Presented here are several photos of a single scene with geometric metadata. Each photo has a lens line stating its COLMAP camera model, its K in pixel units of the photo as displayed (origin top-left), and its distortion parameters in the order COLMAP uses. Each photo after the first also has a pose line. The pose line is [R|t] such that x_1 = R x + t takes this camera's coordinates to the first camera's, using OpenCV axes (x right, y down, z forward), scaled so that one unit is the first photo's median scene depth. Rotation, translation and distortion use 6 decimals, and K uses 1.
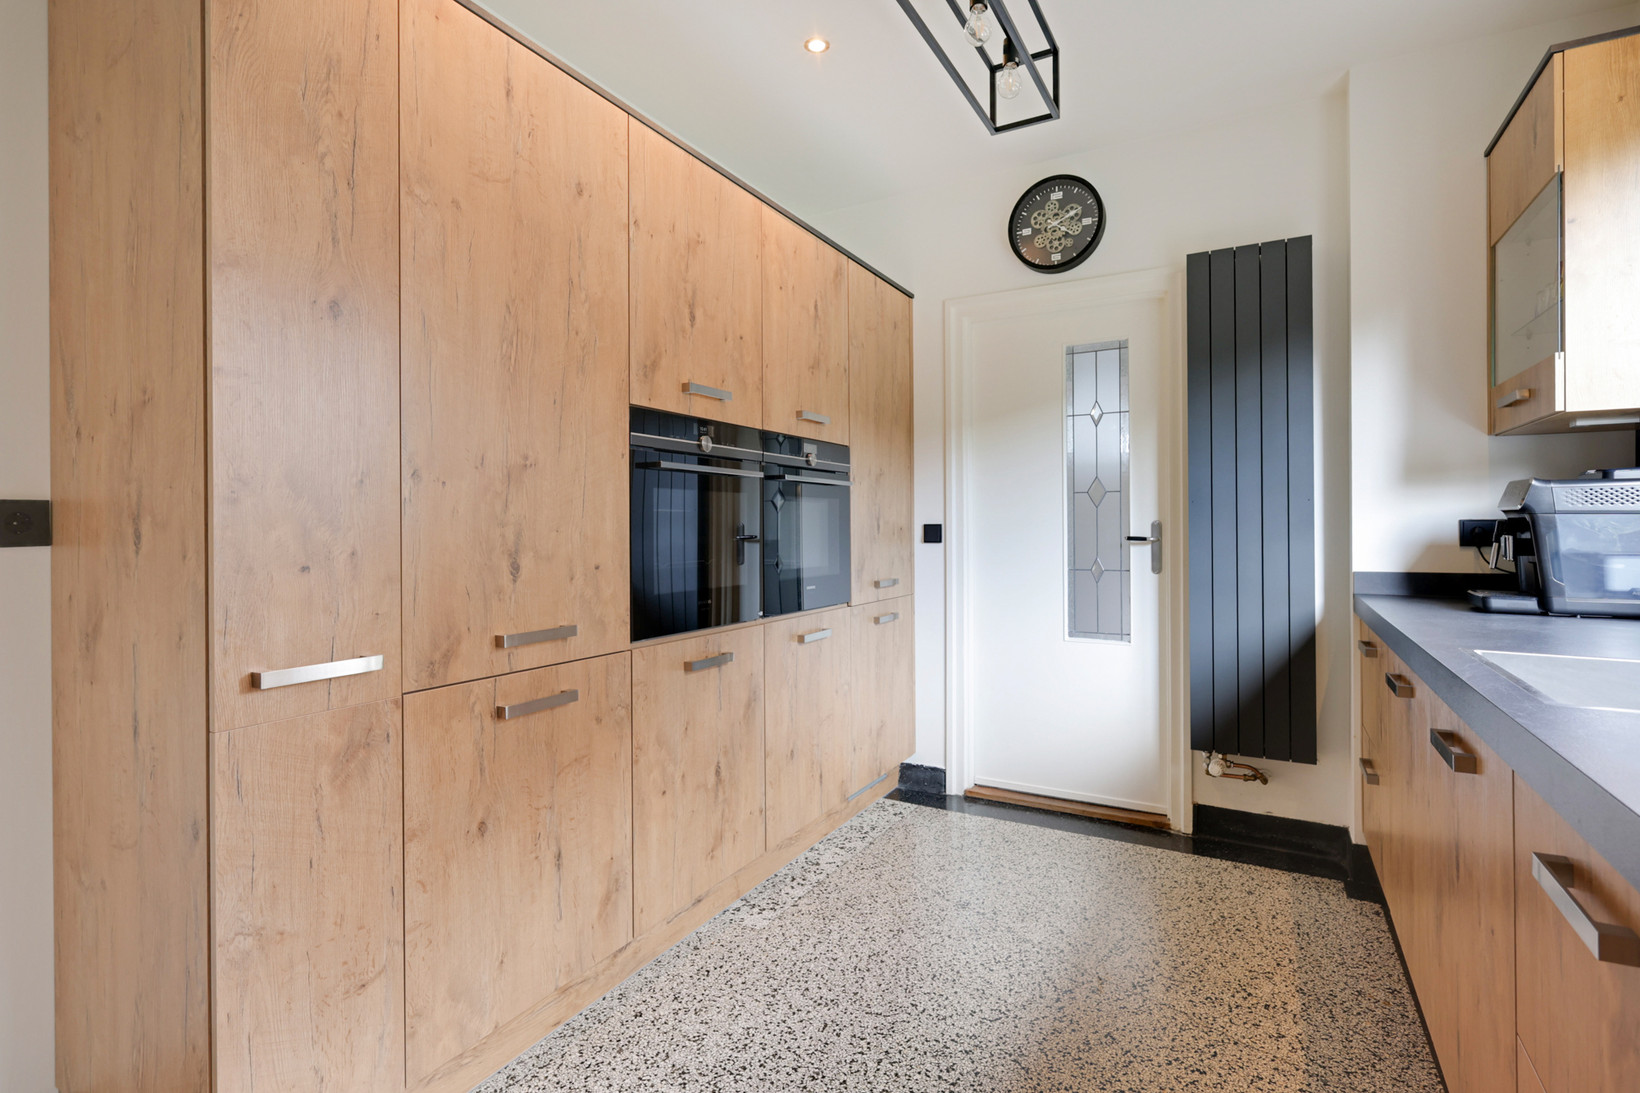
lens RADIAL K [[793.8, 0, 824.4], [0, 793.8, 532.1], [0, 0, 1]] dist [0.004228, -0.000164]
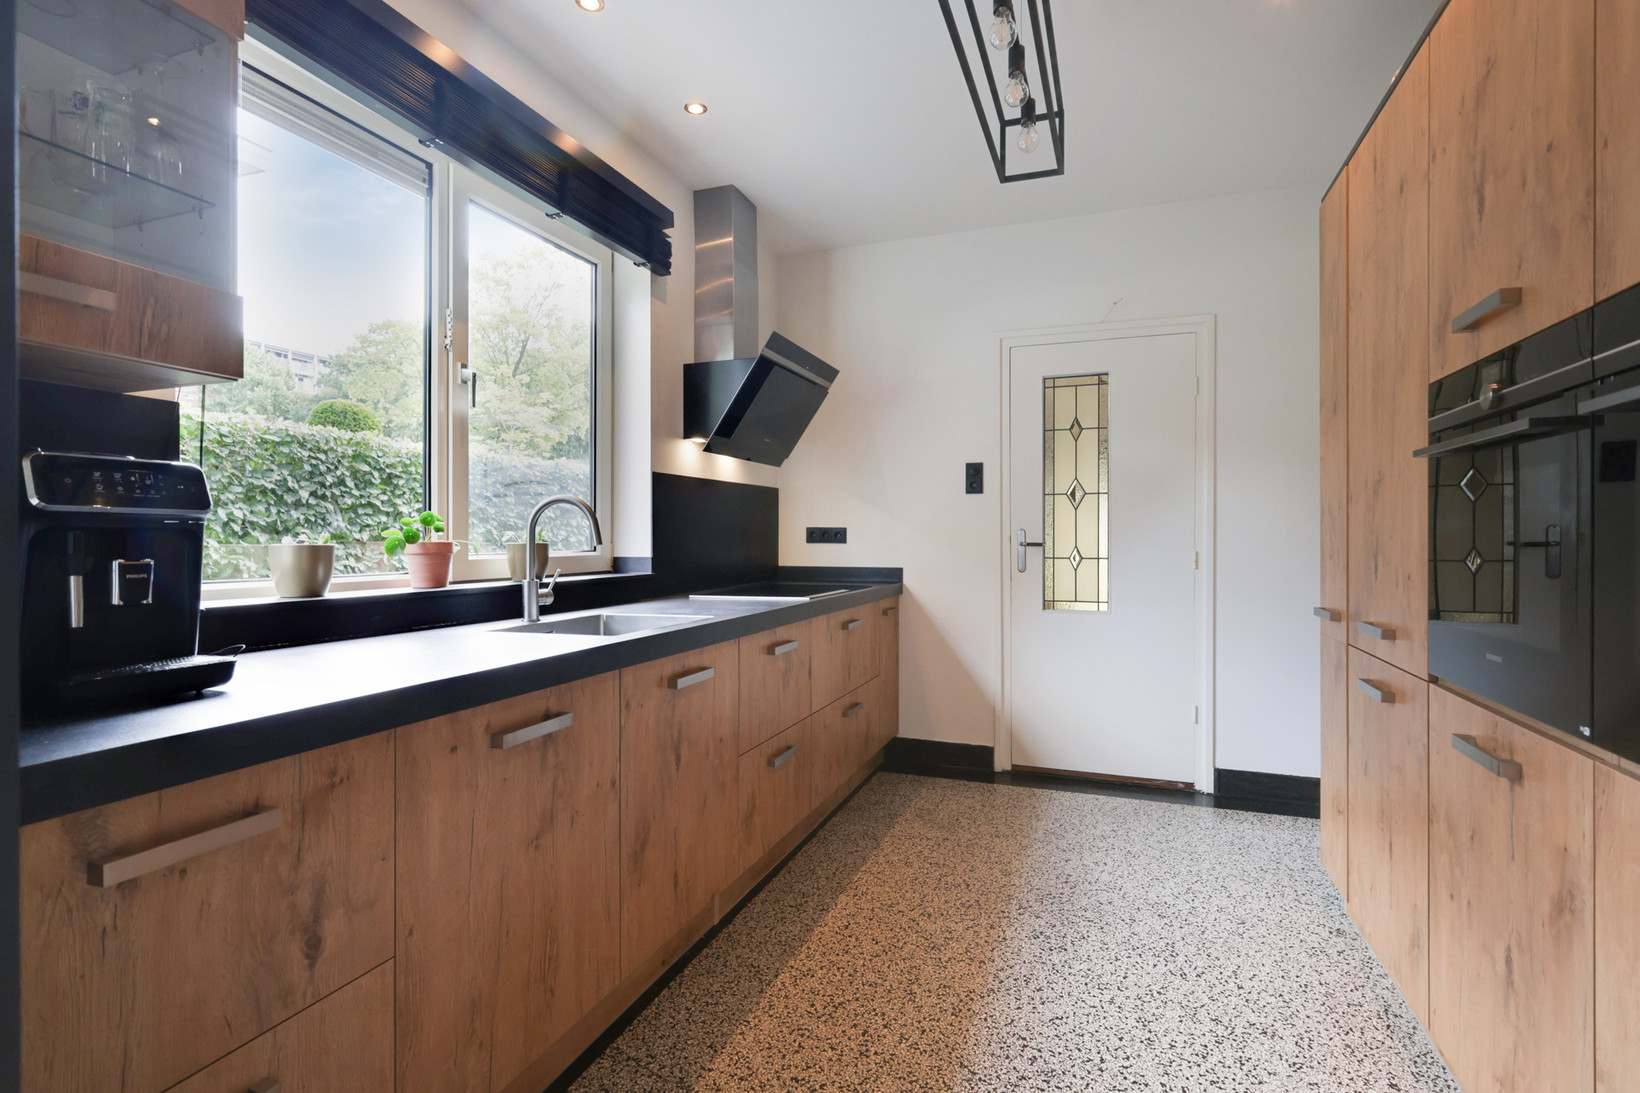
lens RADIAL K [[793.8, 0, 820.1], [0, 793.8, 538.3], [0, 0, 1]] dist [0.004228, -0.000164]
pose [[-0.989396, 0.008261, -0.145009, 0.392388], [0.006939, 0.999930, 0.009620, -0.011216], [0.145079, 0.008512, -0.989384, 1.343098]]
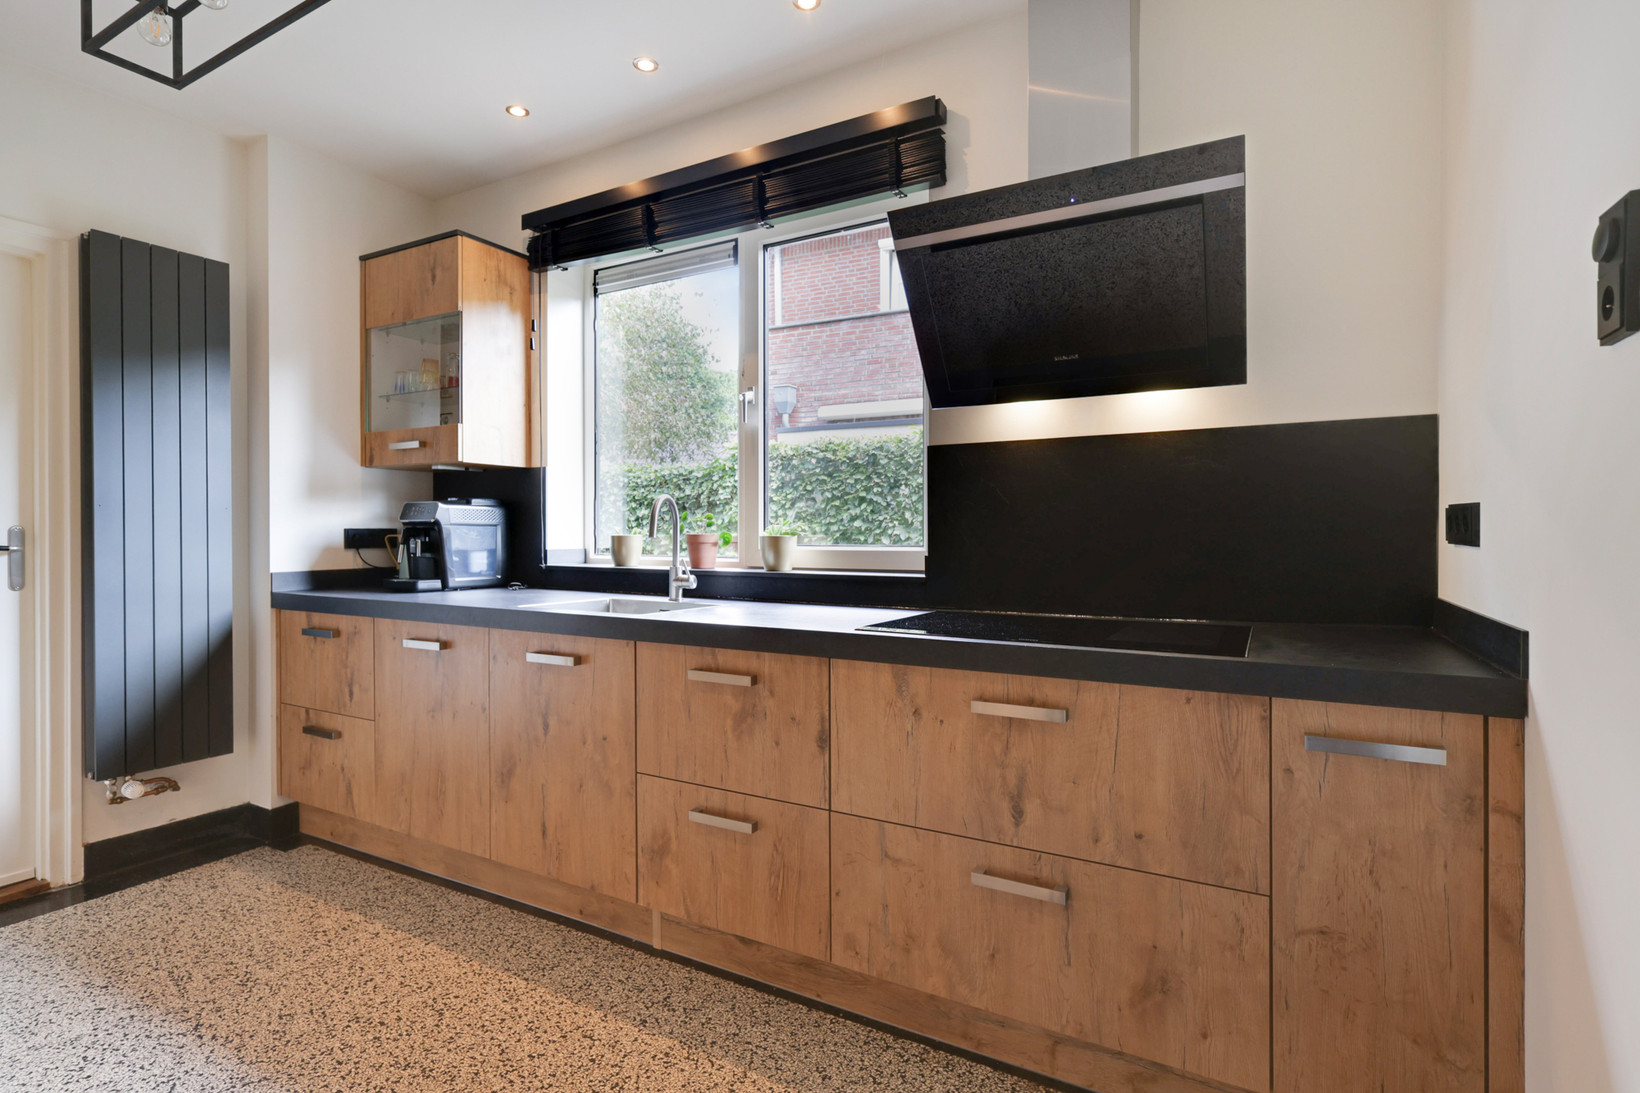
lens RADIAL K [[793.8, 0, 819.4], [0, 793.8, 541.6], [0, 0, 1]] dist [0.004228, -0.000164]
pose [[0.013093, -0.006059, 0.999896, -0.489692], [0.008185, 0.999949, 0.005953, 0.004783], [-0.999881, 0.008106, 0.013142, 0.197176]]
